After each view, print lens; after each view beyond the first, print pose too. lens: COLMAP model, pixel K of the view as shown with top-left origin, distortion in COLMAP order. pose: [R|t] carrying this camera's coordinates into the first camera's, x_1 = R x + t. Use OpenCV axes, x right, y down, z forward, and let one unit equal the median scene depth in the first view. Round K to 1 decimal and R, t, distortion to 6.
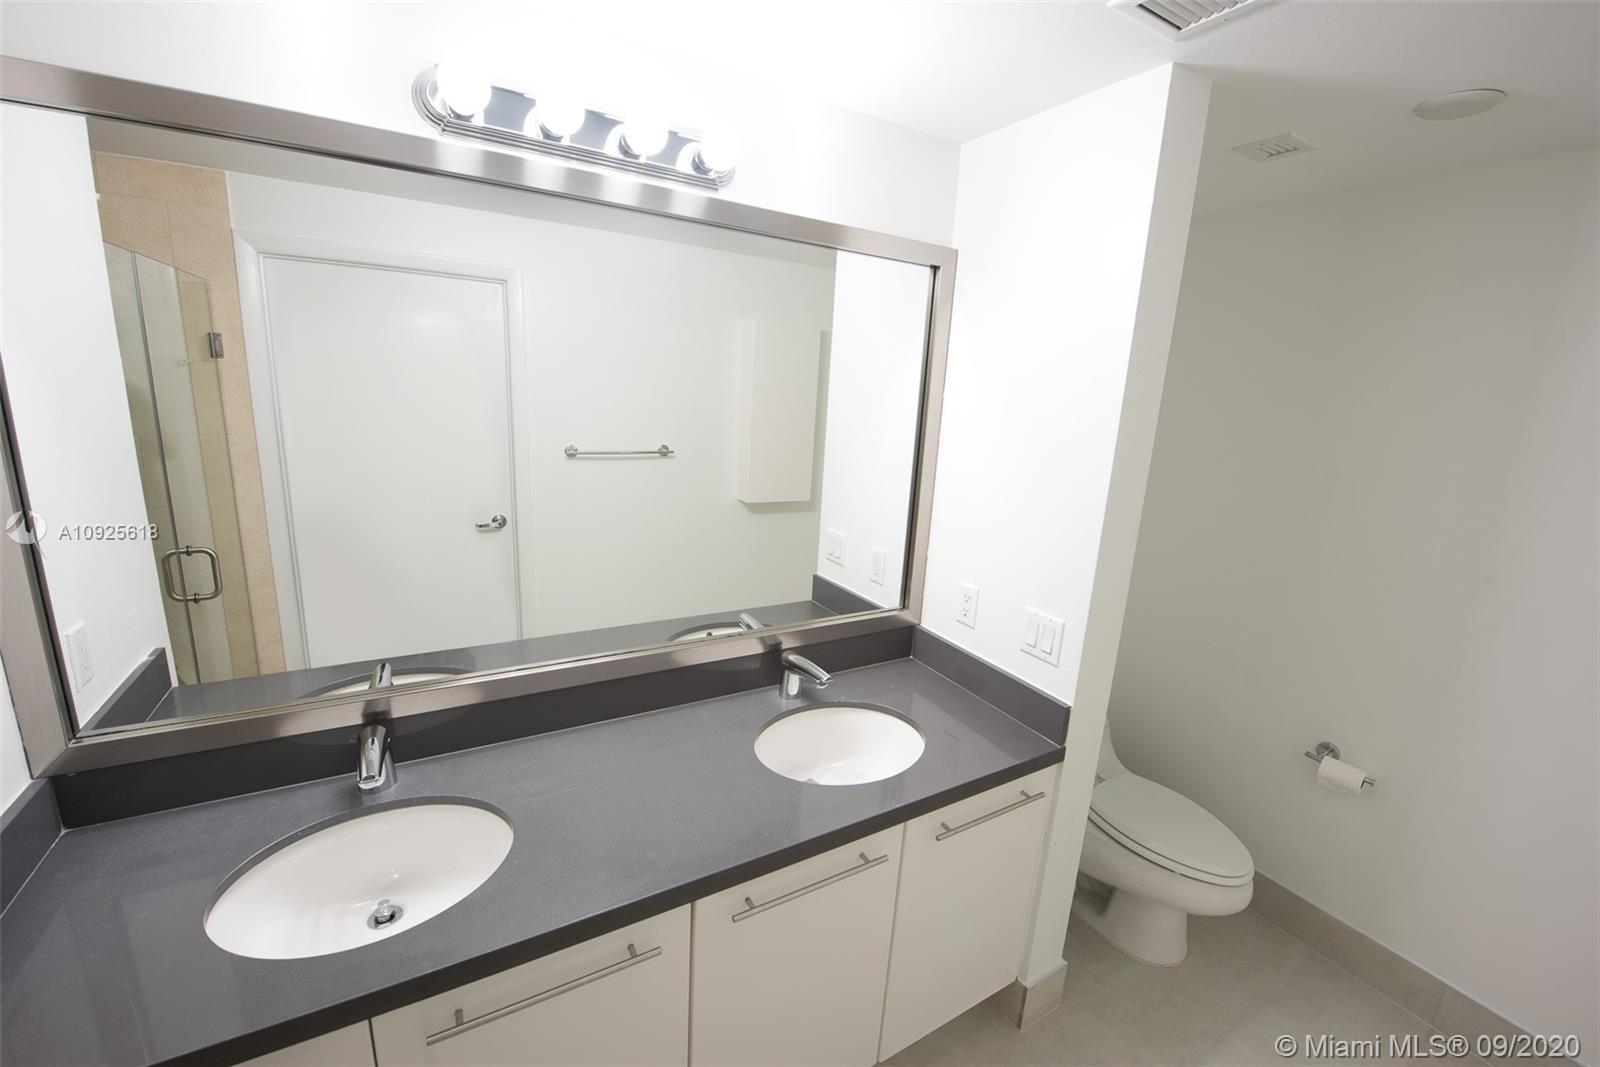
lens RADIAL K [[640.2, 0, 792.8], [0, 640.2, 533.5], [0, 0, 1]] dist [-0.016335, -0.002647]
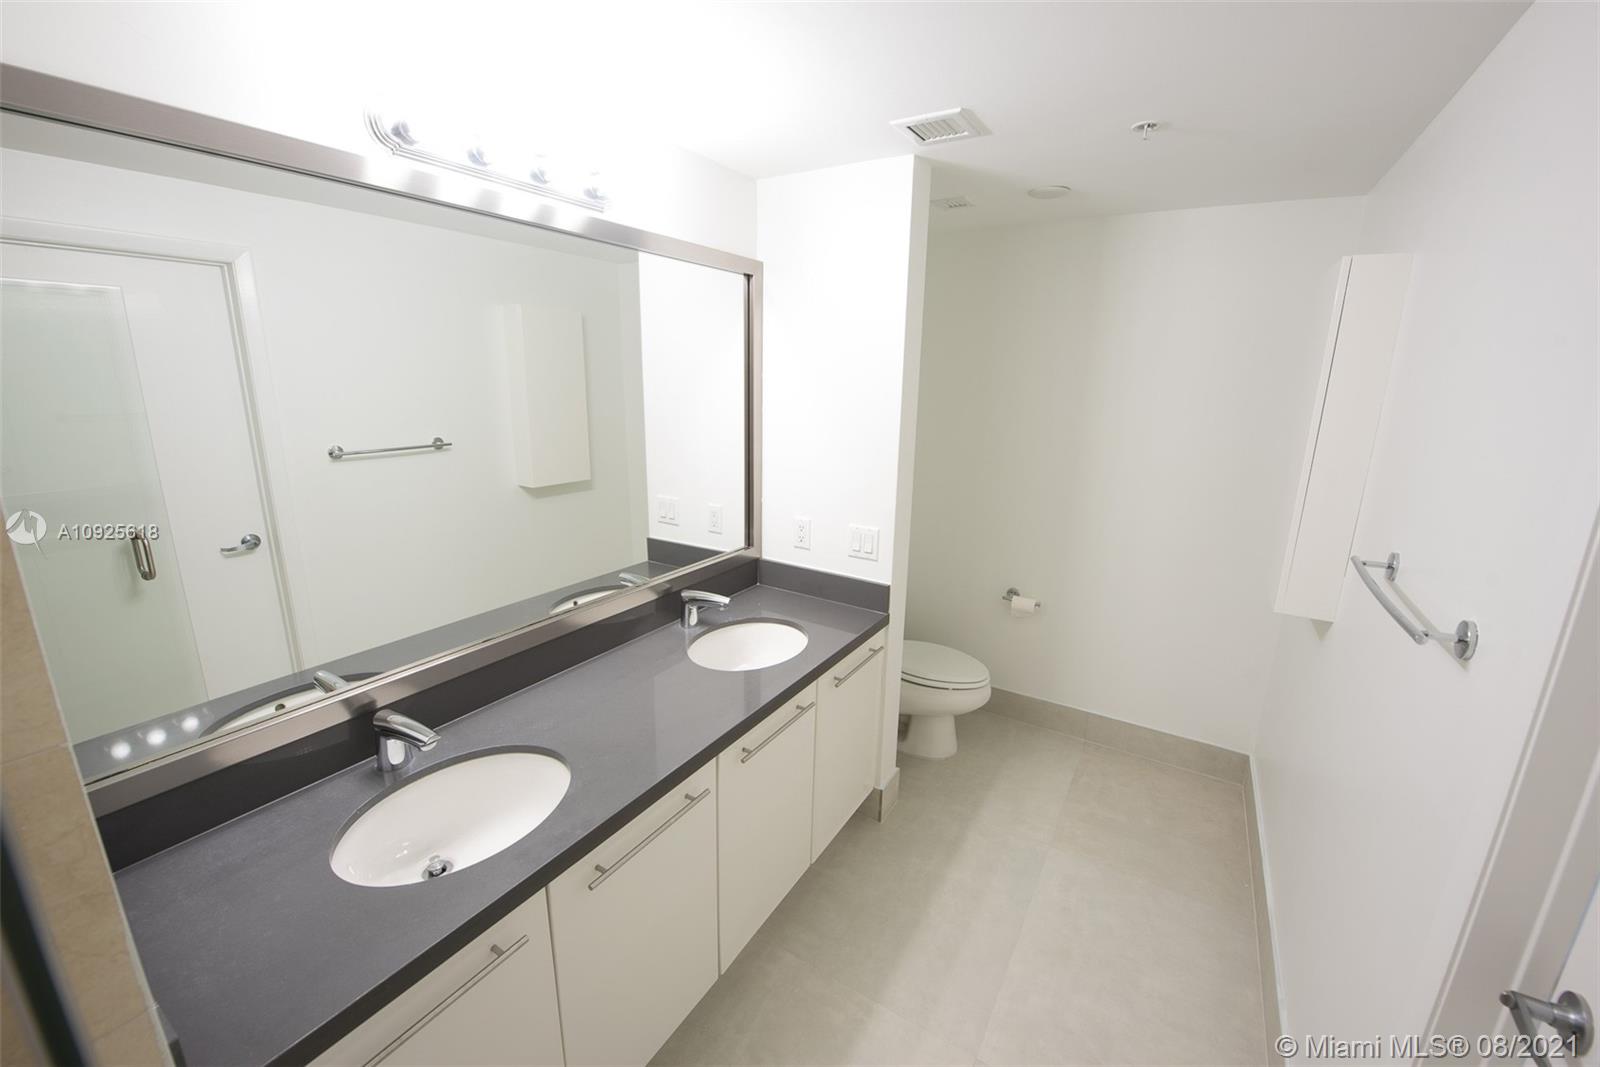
lens RADIAL K [[640.2, 0, 801.9], [0, 640.2, 535.2], [0, 0, 1]] dist [-0.016335, -0.002647]
pose [[0.881048, -0.152688, 0.447706, -0.332012], [0.134820, 0.988270, 0.071730, 0.021279], [-0.453407, -0.002838, 0.891299, -0.190337]]
